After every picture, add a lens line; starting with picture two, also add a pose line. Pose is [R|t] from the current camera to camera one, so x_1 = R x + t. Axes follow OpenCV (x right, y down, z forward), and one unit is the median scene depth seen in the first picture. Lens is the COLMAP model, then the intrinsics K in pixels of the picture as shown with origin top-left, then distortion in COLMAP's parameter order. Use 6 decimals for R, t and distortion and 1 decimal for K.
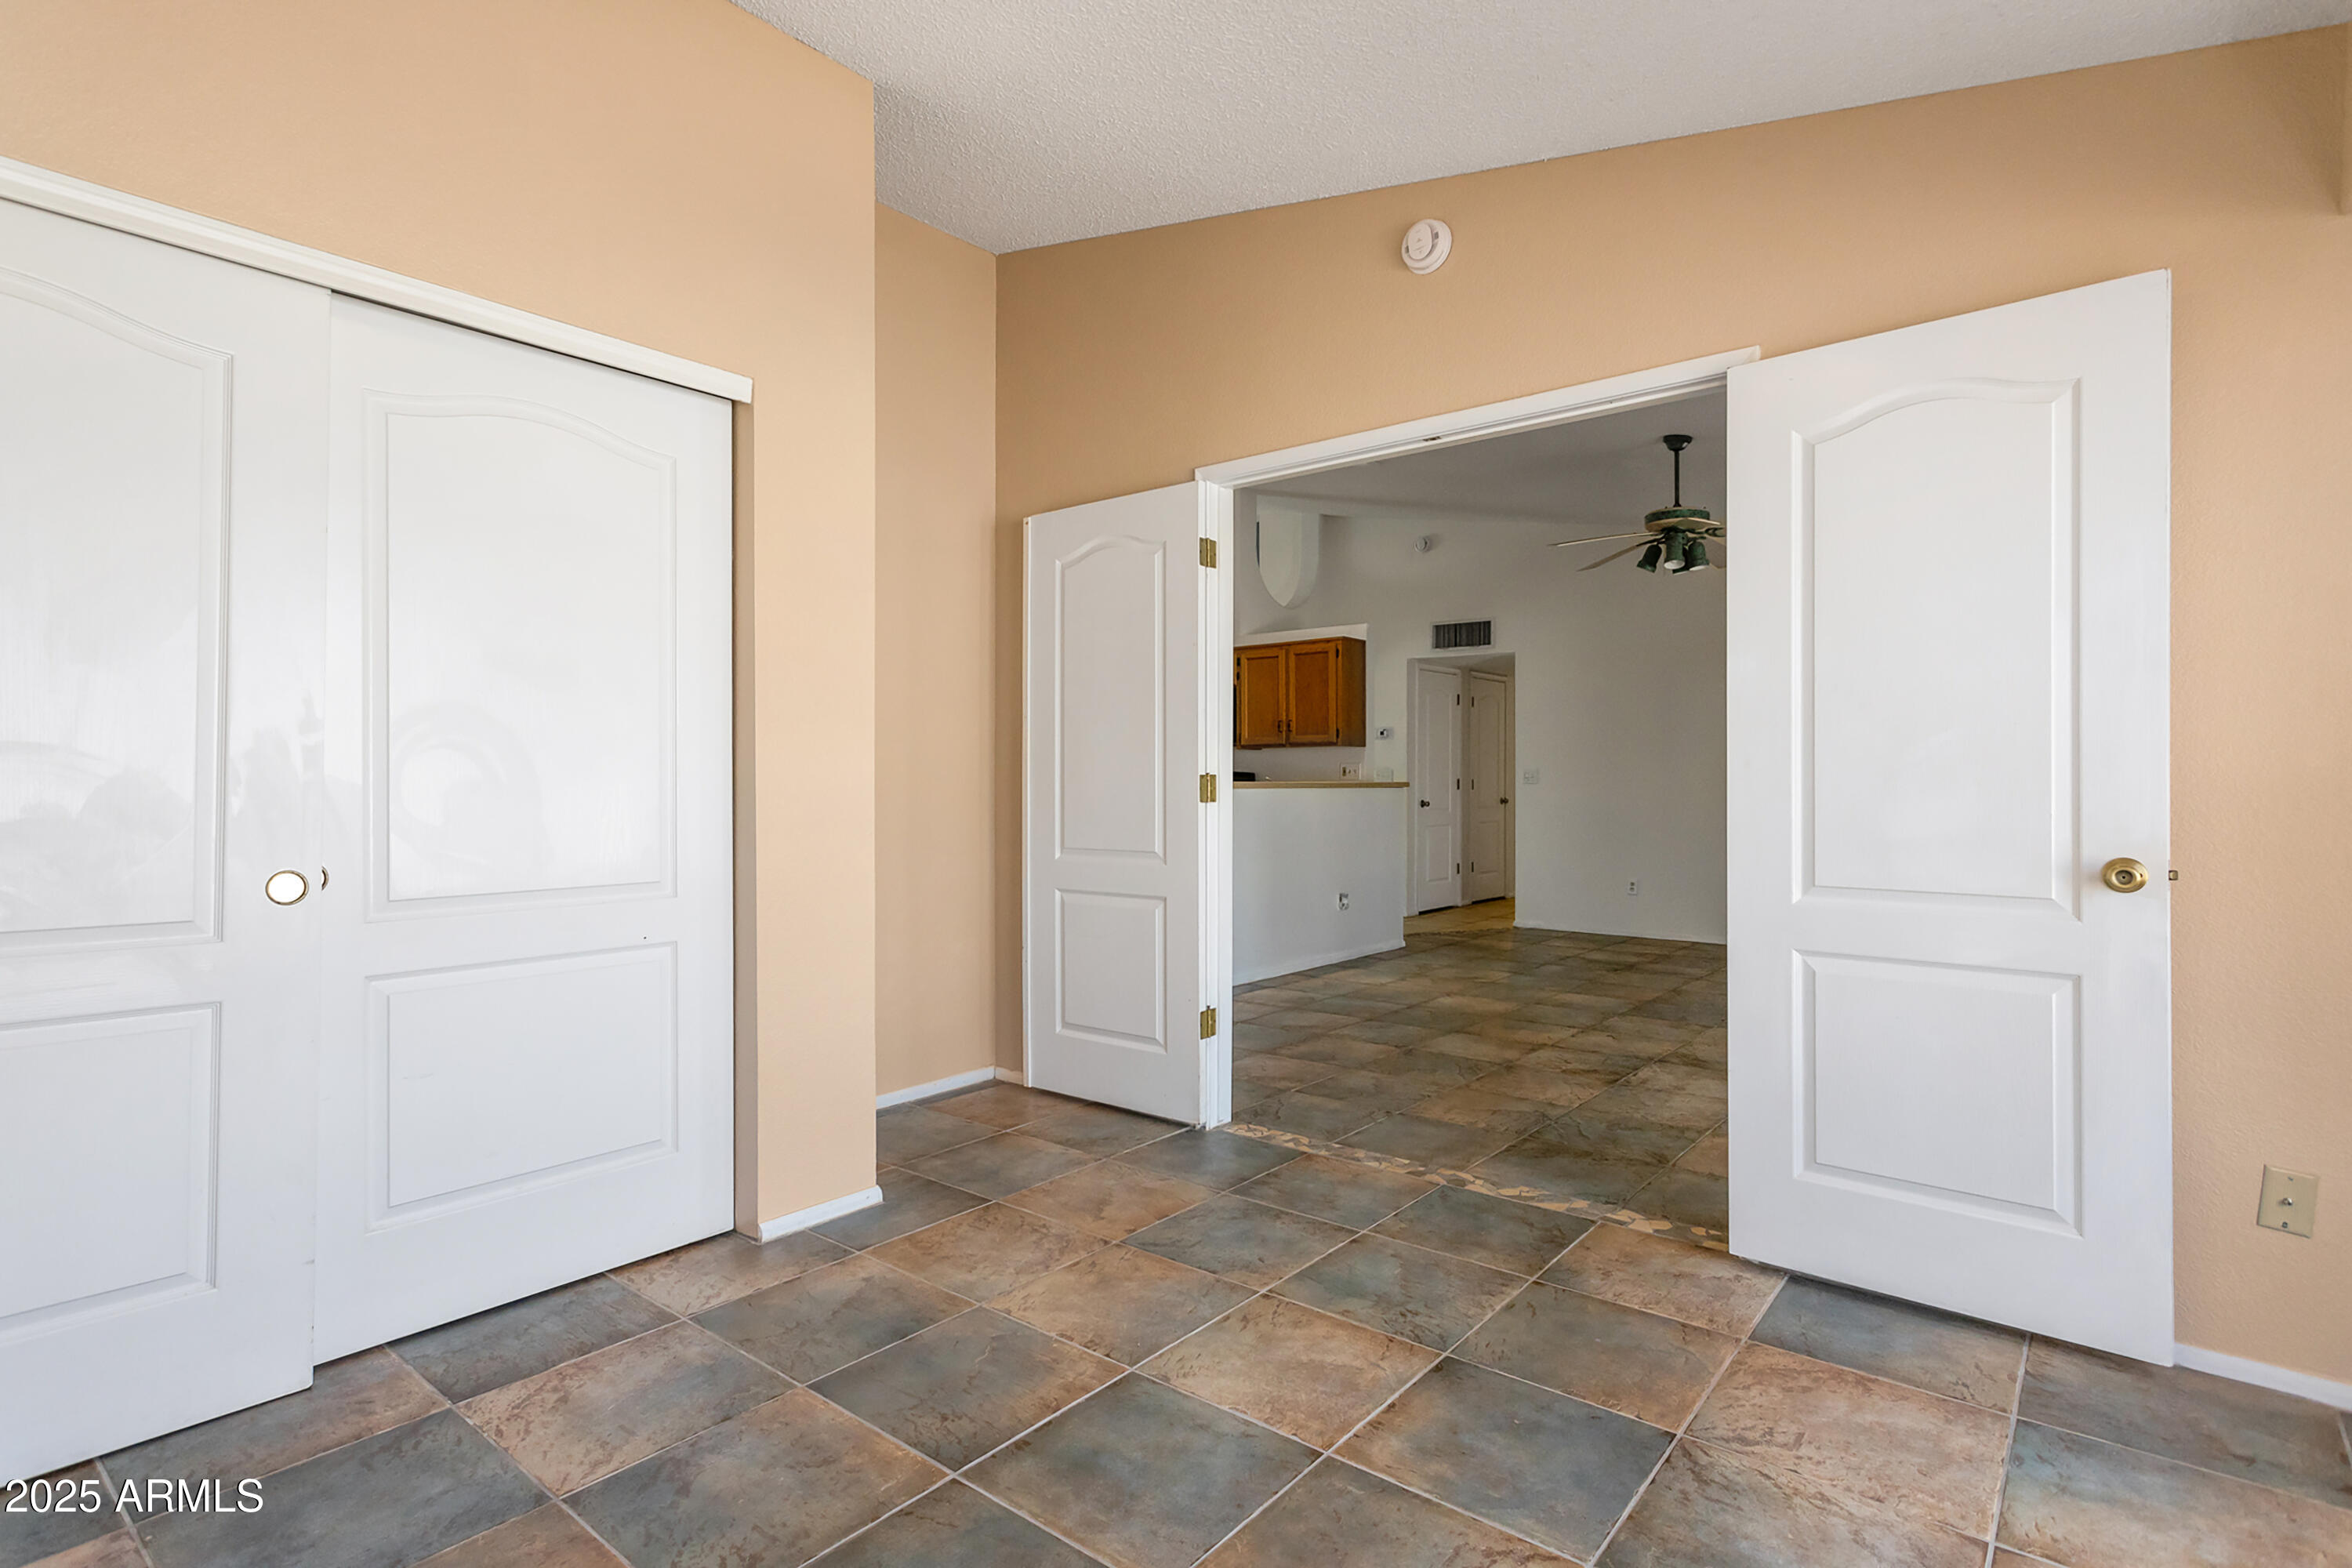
lens RADIAL K [[1164.8, 0, 1169.1], [0, 1164.8, 773.8], [0, 0, 1]] dist [0.004824, 0.000555]
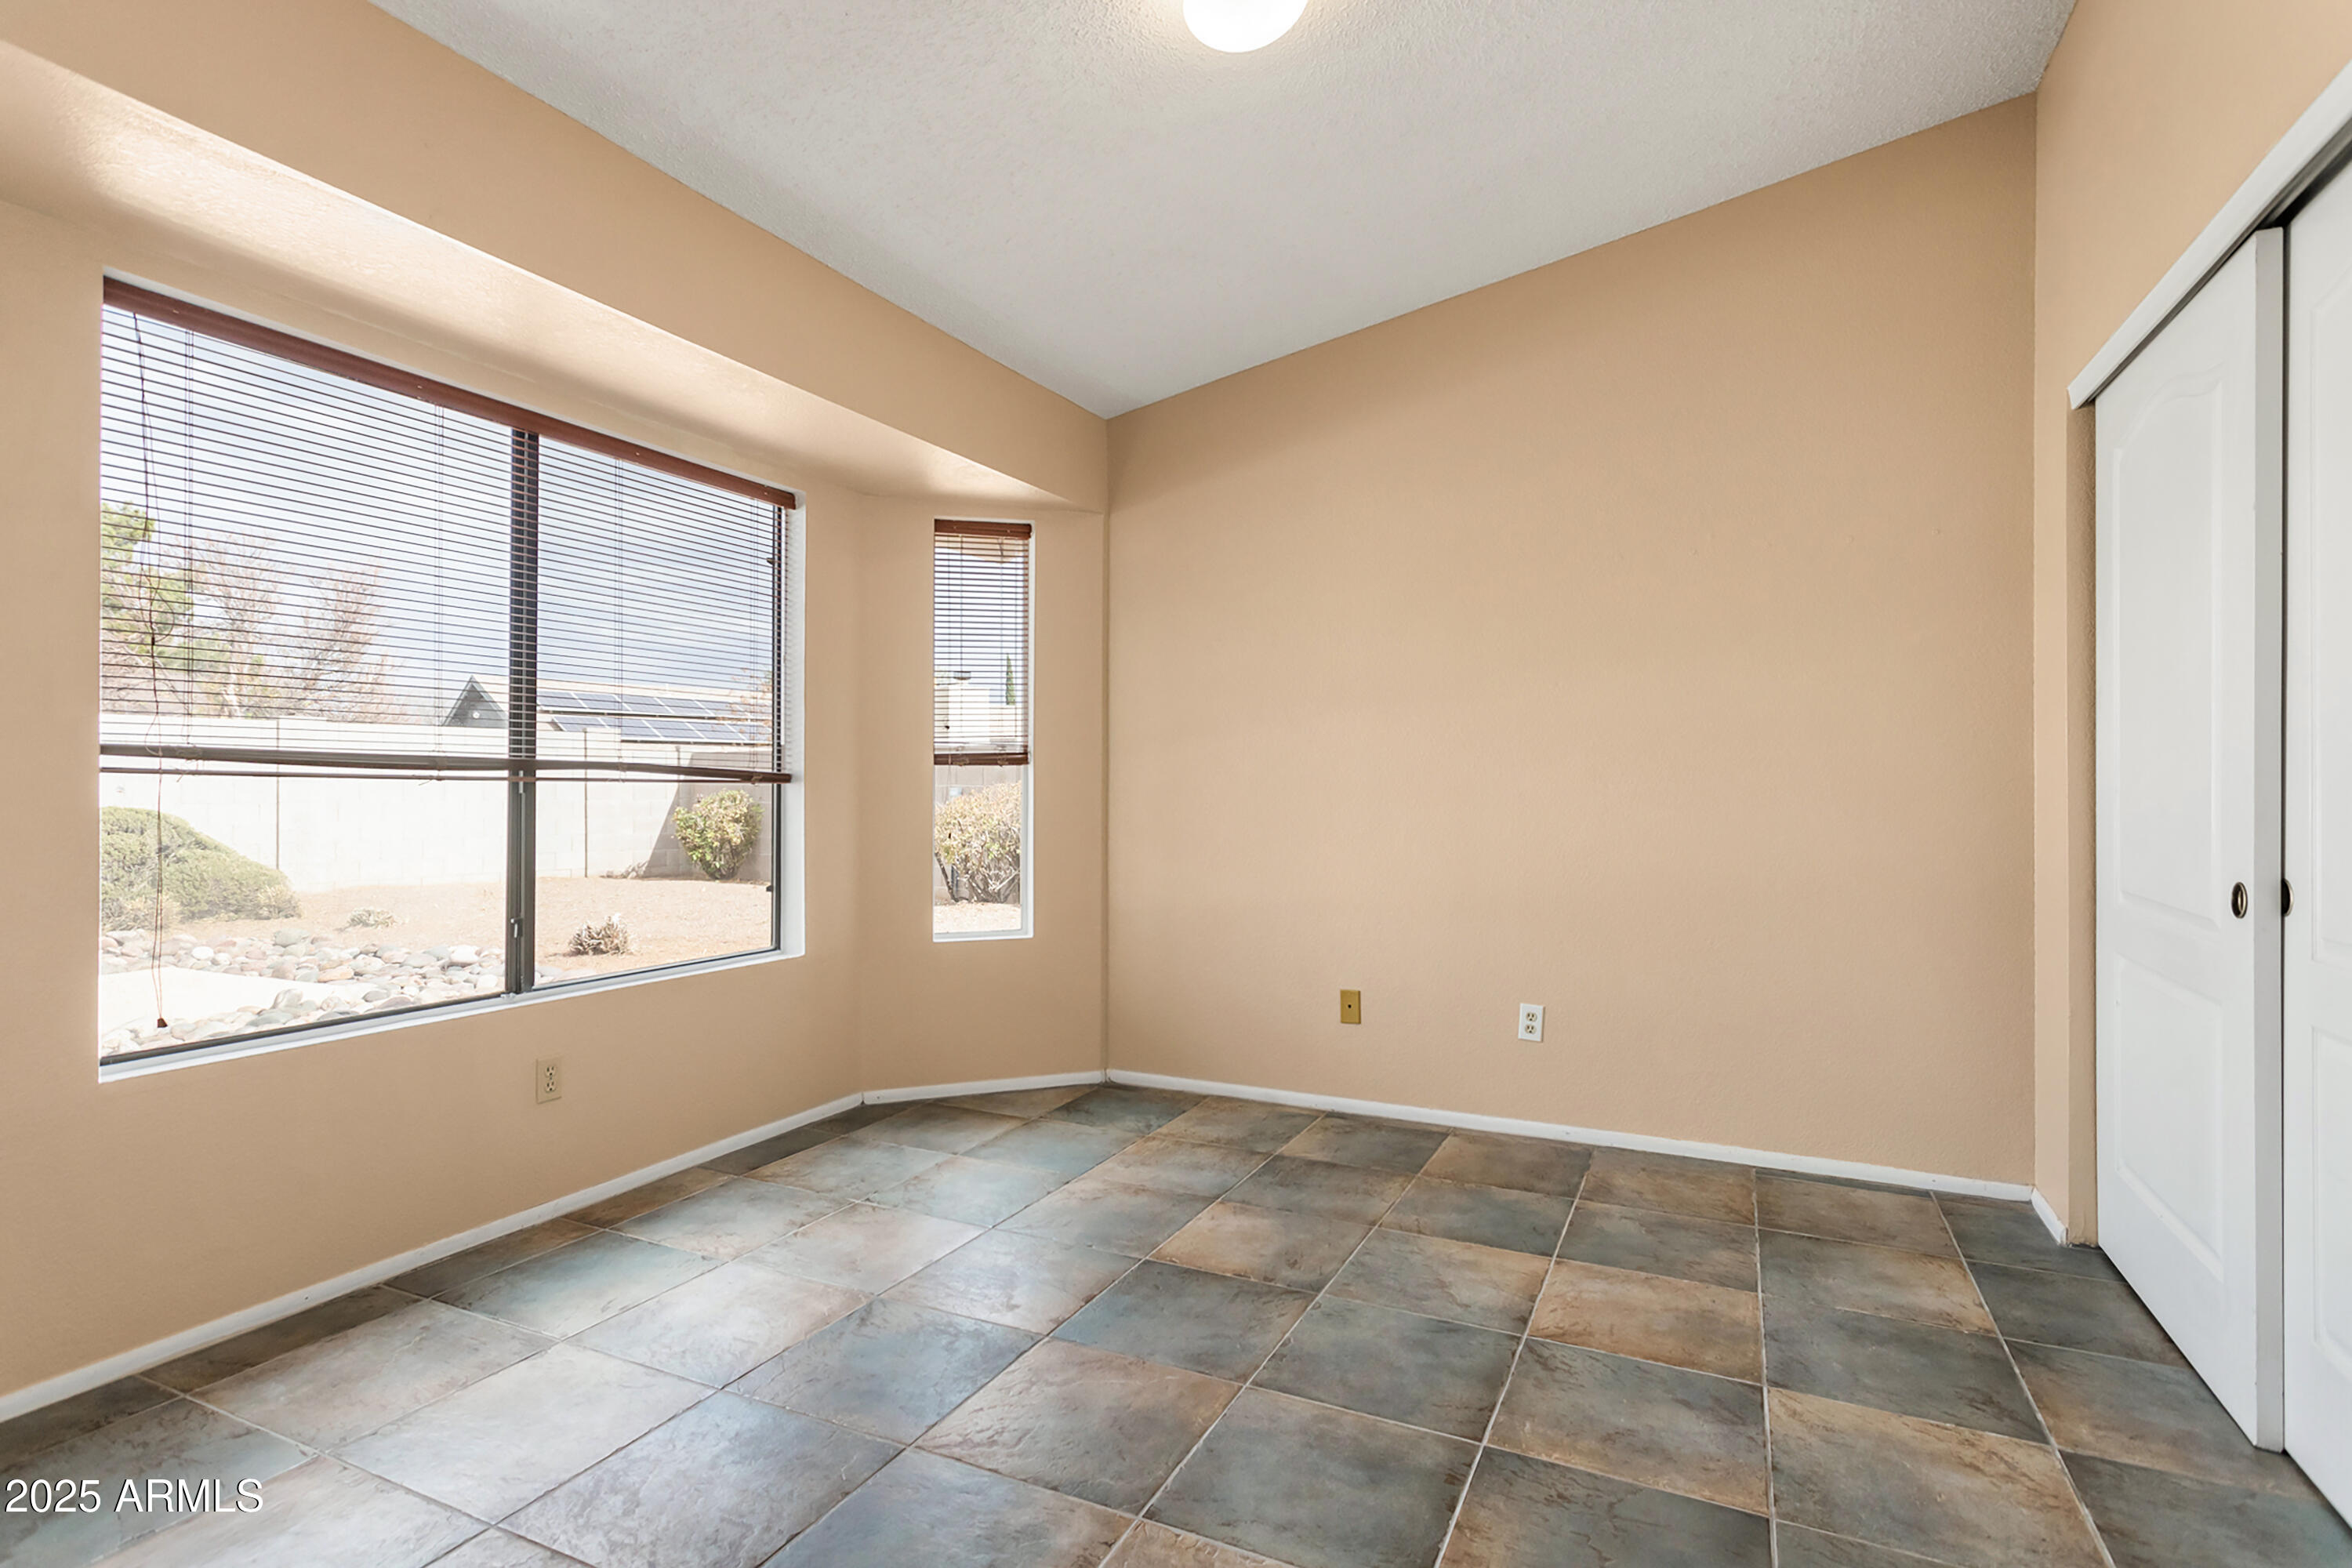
lens RADIAL K [[1164.8, 0, 1177.0], [0, 1164.8, 782.4], [0, 0, 1]] dist [0.004824, 0.000555]
pose [[-0.970271, -0.000866, -0.242020, 0.310702], [0.000161, 0.999991, -0.004223, 0.008969], [0.242022, -0.004136, -0.970262, 1.798098]]
